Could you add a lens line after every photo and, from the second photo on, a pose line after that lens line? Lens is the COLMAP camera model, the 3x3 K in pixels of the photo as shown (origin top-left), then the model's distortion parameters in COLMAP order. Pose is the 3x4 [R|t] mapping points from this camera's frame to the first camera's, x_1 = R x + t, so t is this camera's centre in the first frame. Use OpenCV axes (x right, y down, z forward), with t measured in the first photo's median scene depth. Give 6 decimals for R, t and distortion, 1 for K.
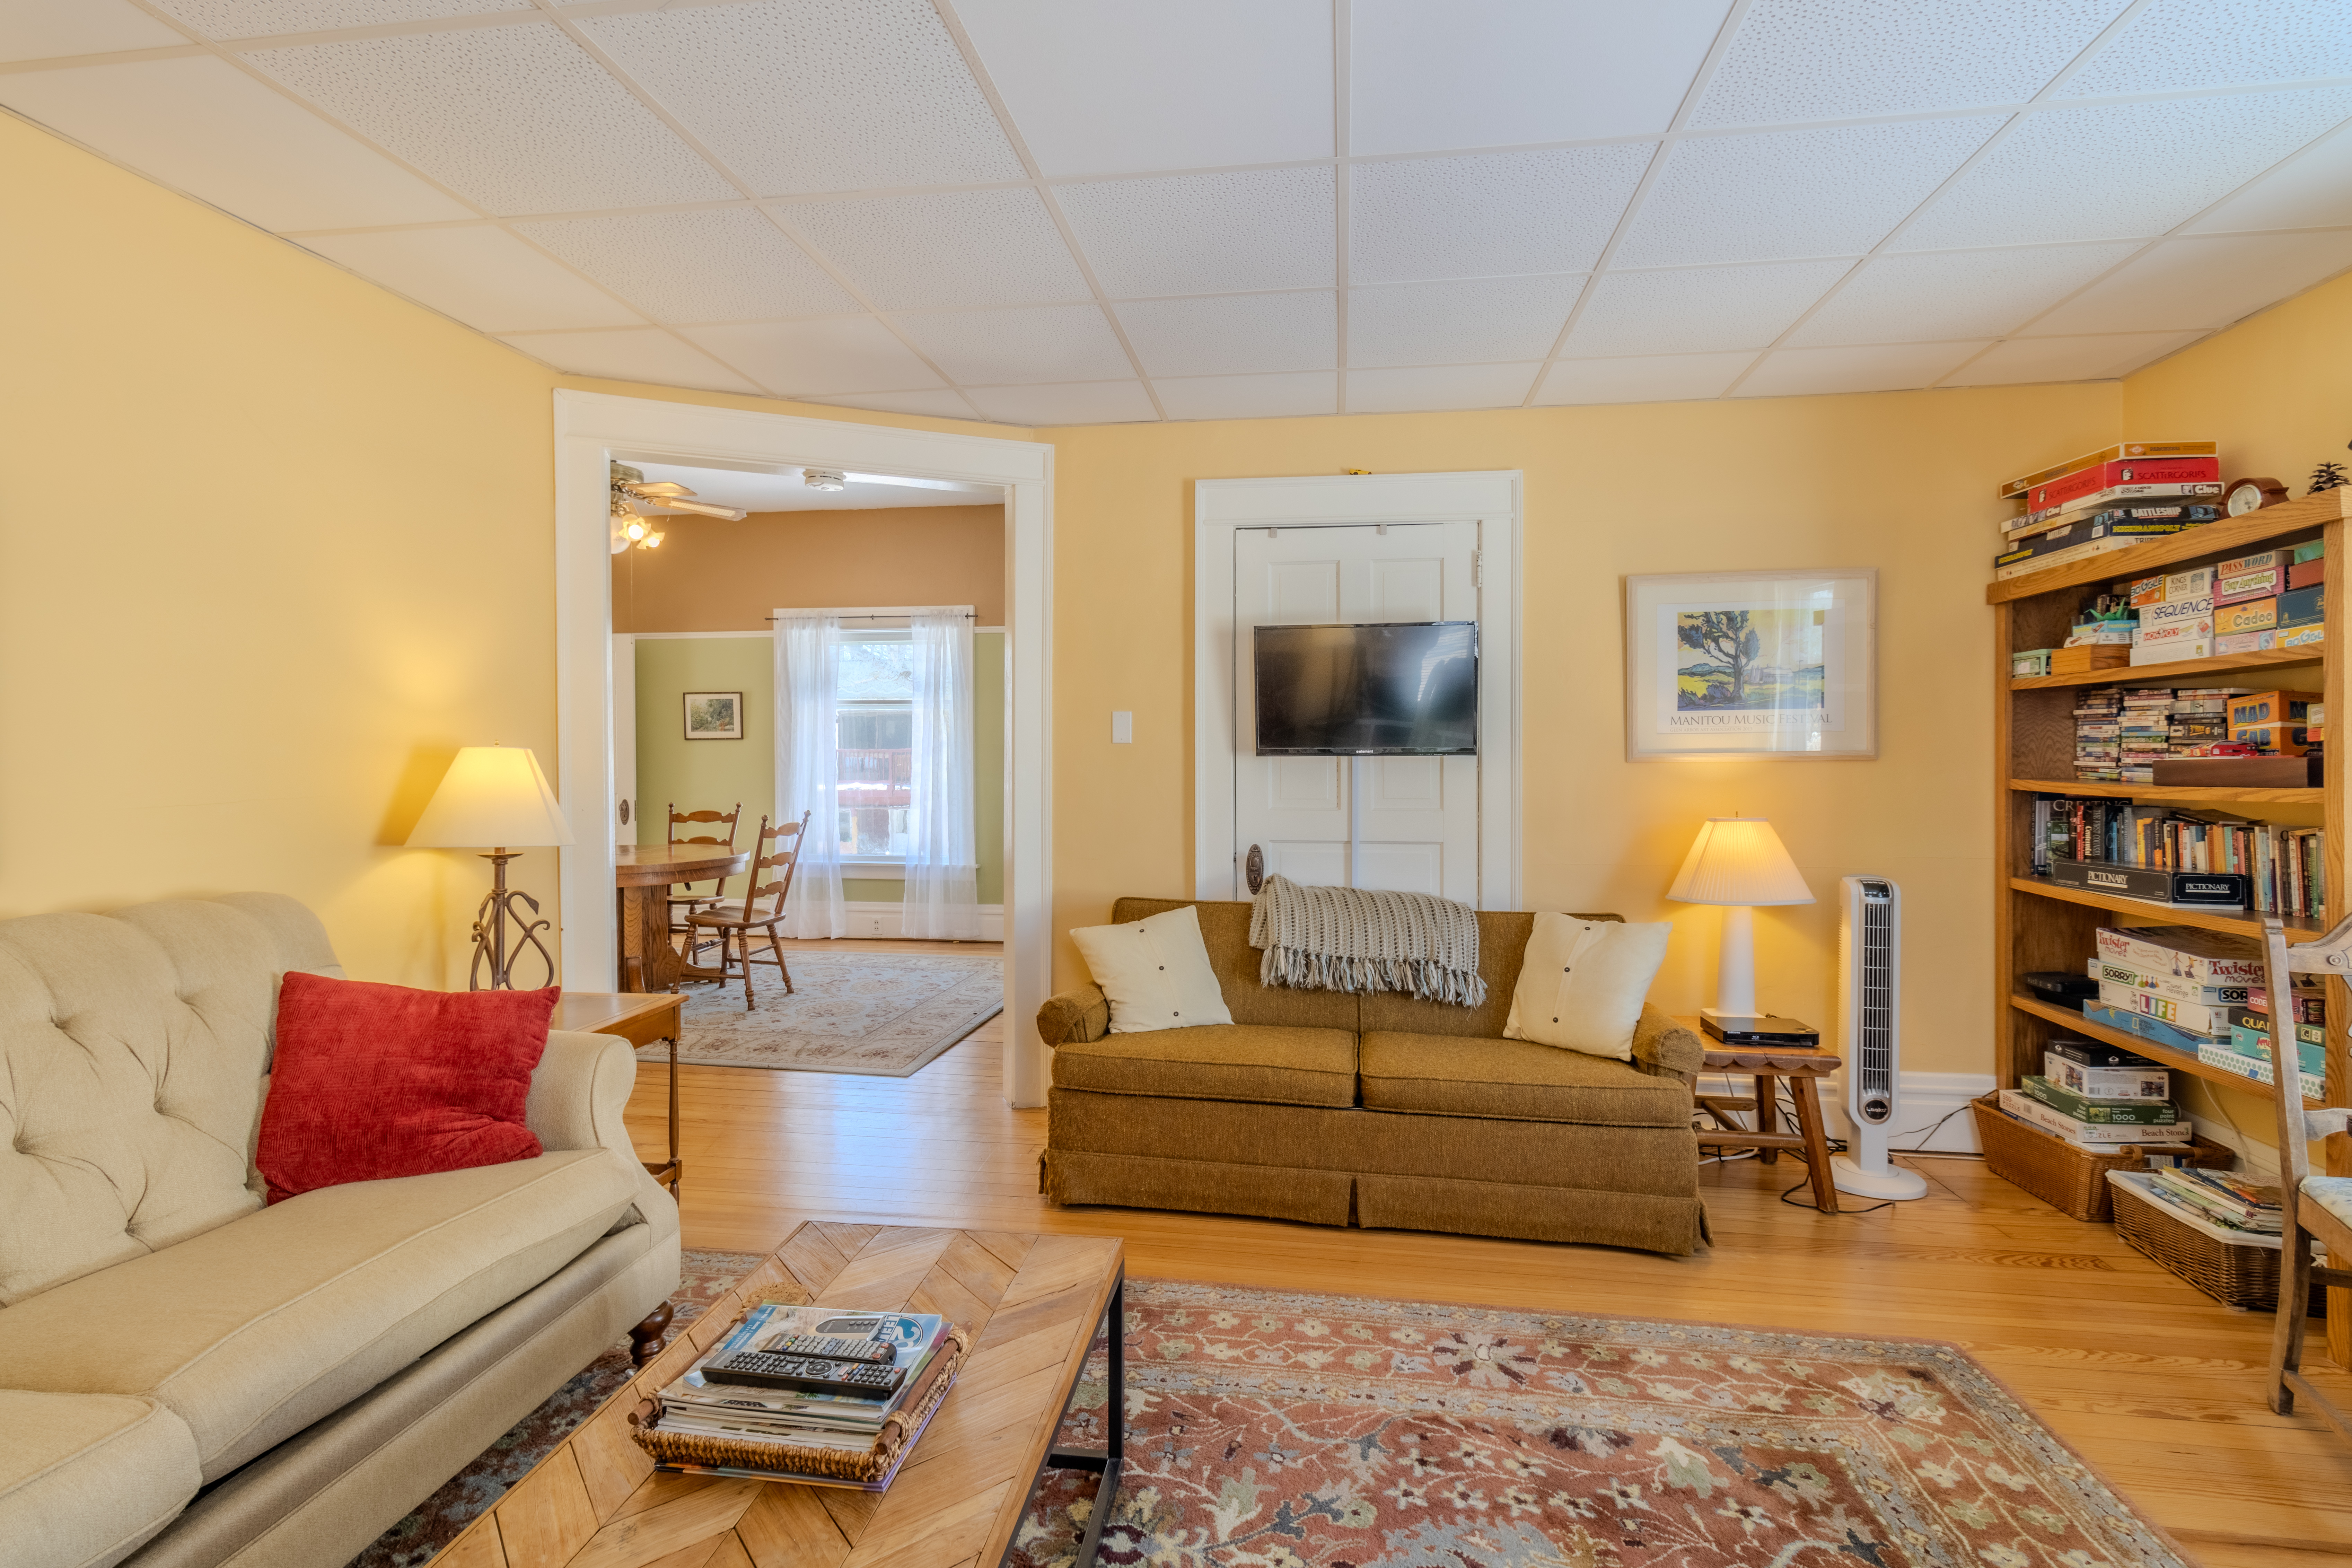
lens RADIAL K [[1106.1, 0, 1178.3], [0, 1106.1, 767.0], [0, 0, 1]] dist [0.000332, 0.000127]
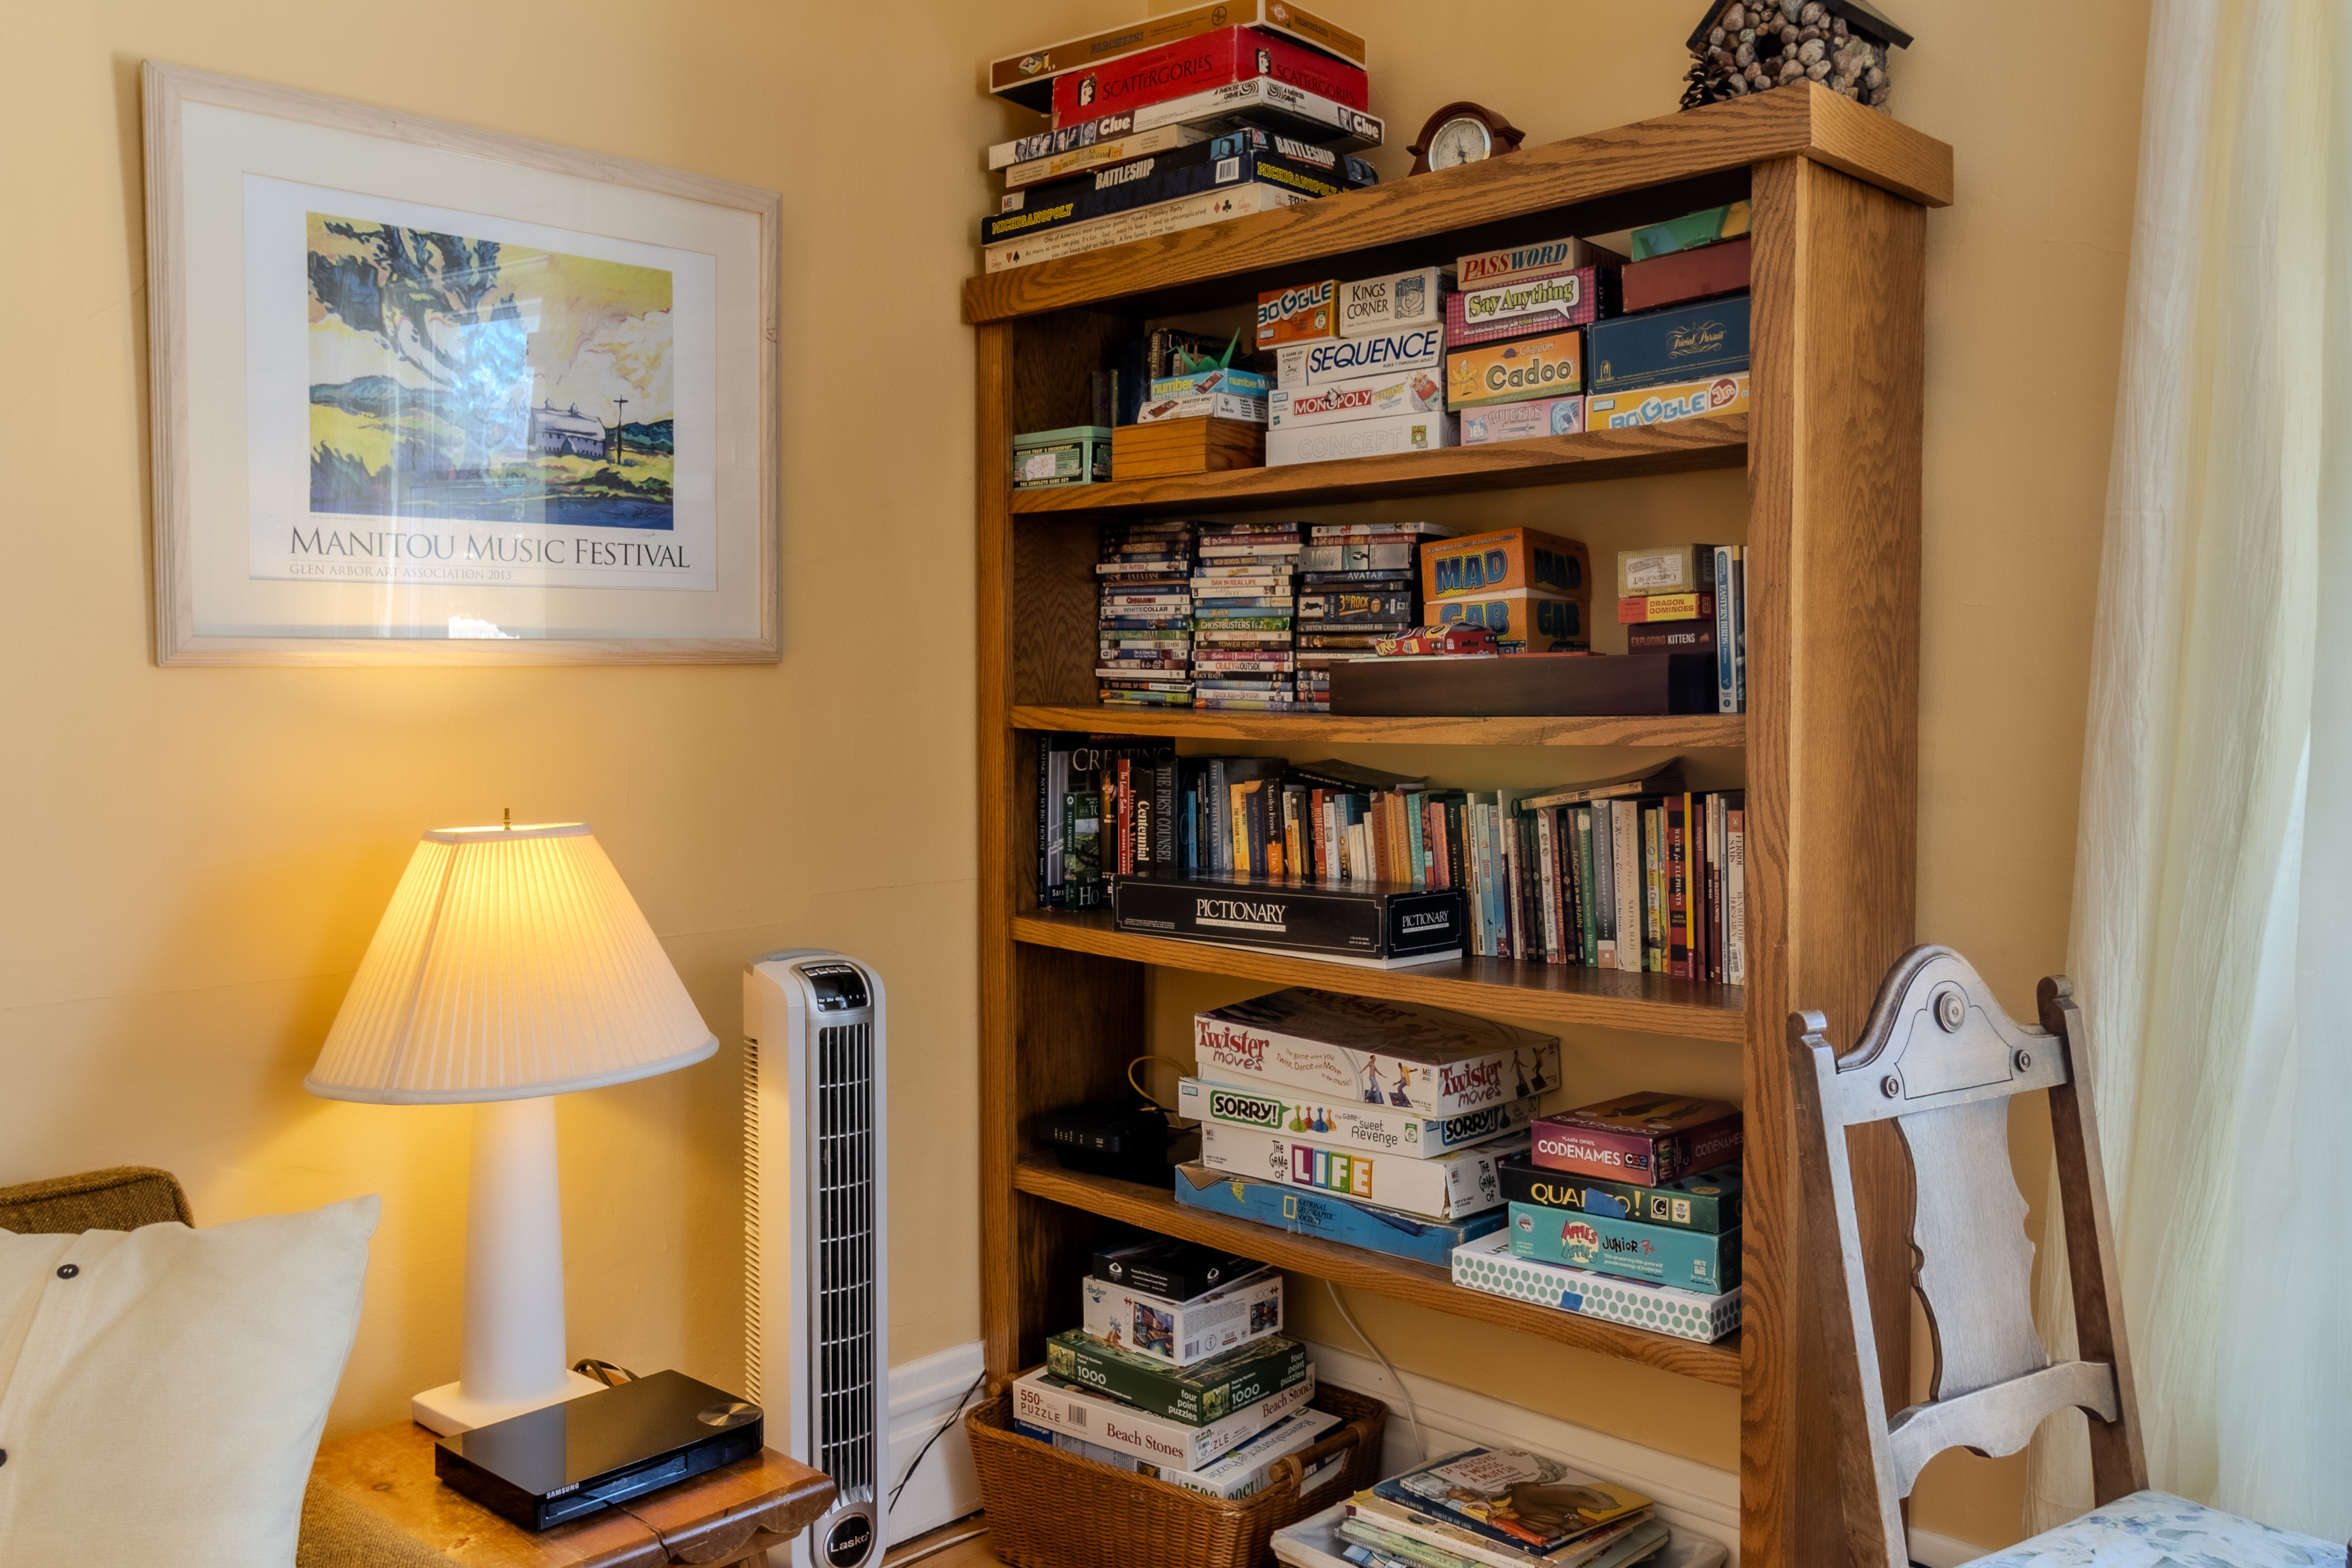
lens RADIAL K [[1889.2, 0, 1174.4], [0, 1889.2, 749.8], [0, 0, 1]] dist [0.000037, -0.003385]
pose [[0.574812, -0.028720, 0.817782, 0.147042], [0.005459, 0.999496, 0.031265, 0.004681], [-0.818267, -0.013507, 0.574679, 0.503532]]
